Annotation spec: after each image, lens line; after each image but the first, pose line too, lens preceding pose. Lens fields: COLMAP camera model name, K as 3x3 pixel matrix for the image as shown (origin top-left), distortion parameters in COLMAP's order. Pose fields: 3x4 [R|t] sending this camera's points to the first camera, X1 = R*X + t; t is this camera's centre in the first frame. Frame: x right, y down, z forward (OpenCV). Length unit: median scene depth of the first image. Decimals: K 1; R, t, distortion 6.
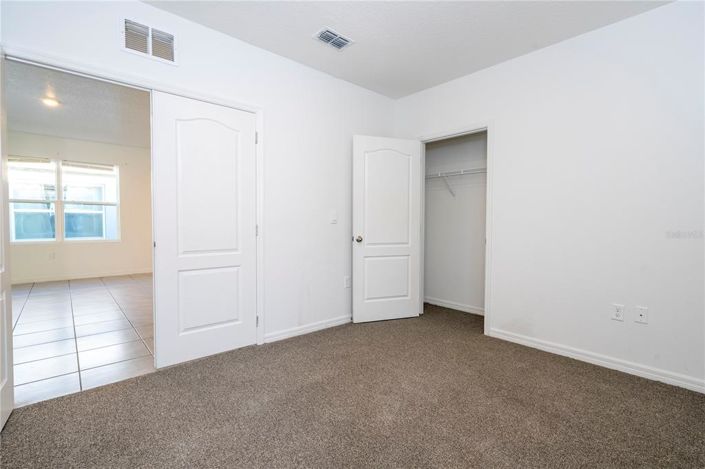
lens RADIAL K [[315.9, 0, 356.9], [0, 315.9, 236.0], [0, 0, 1]] dist [-0.000752, -0.000164]
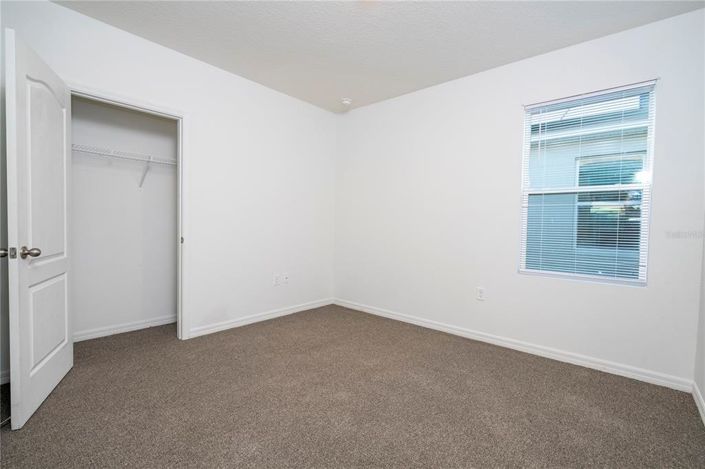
lens RADIAL K [[315.9, 0, 356.9], [0, 315.9, 236.0], [0, 0, 1]] dist [-0.000752, -0.000164]
pose [[-0.110700, -0.042746, 0.992934, -0.583849], [0.018348, 0.998816, 0.045045, -0.029503], [-0.993685, 0.023205, -0.109784, 0.605394]]
